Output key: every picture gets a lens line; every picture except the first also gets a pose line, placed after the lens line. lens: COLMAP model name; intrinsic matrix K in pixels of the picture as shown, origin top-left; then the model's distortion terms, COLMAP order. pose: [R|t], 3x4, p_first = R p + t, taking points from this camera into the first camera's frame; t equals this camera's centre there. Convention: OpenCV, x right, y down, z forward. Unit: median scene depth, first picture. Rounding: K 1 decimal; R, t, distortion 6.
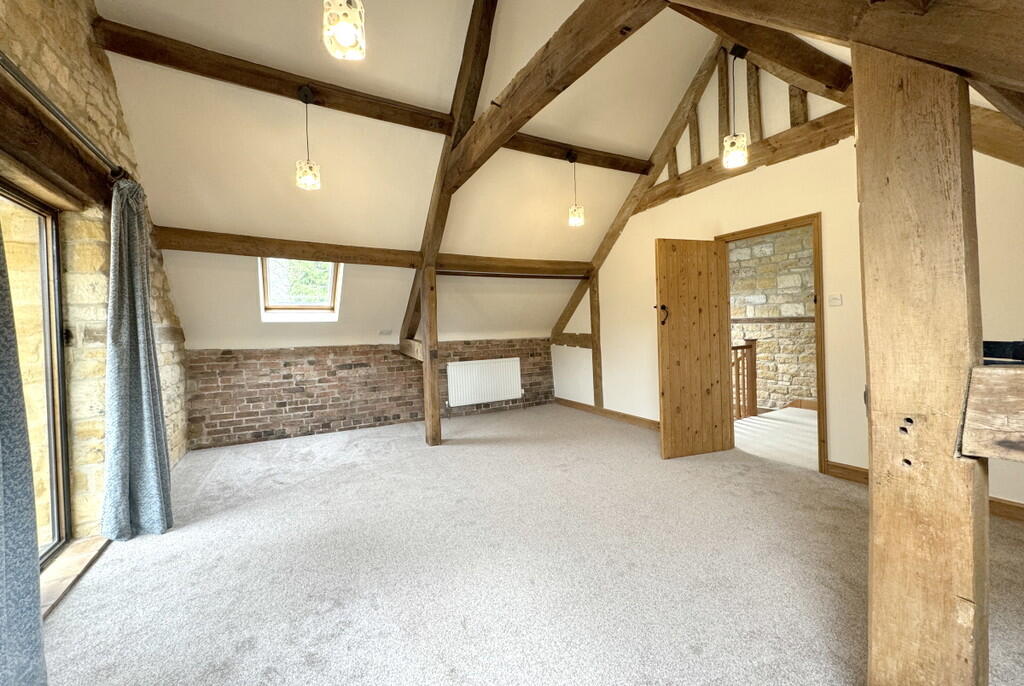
lens RADIAL K [[411.6, 0, 512.7], [0, 411.6, 330.4], [0, 0, 1]] dist [0.000208, 0.000018]
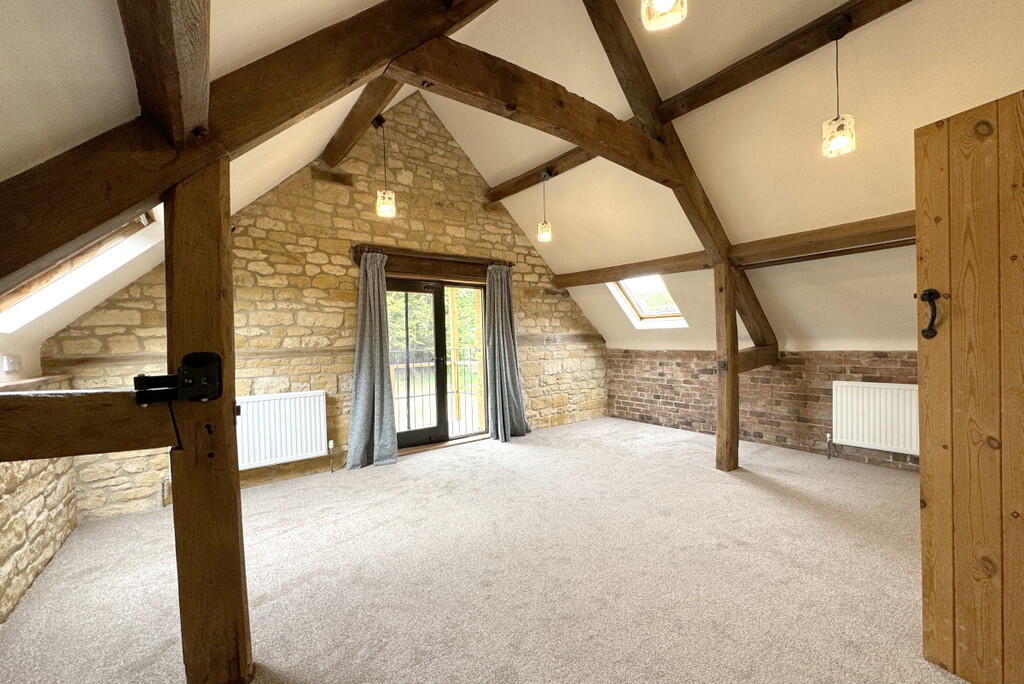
lens RADIAL K [[413.2, 0, 512.1], [0, 413.2, 347.6], [0, 0, 1]] dist [0.001013, 0.000056]
pose [[0.123672, 0.040232, -0.991507, 0.585595], [0.016001, 0.998967, 0.042530, -0.022794], [0.992194, -0.021125, 0.122900, 0.435958]]
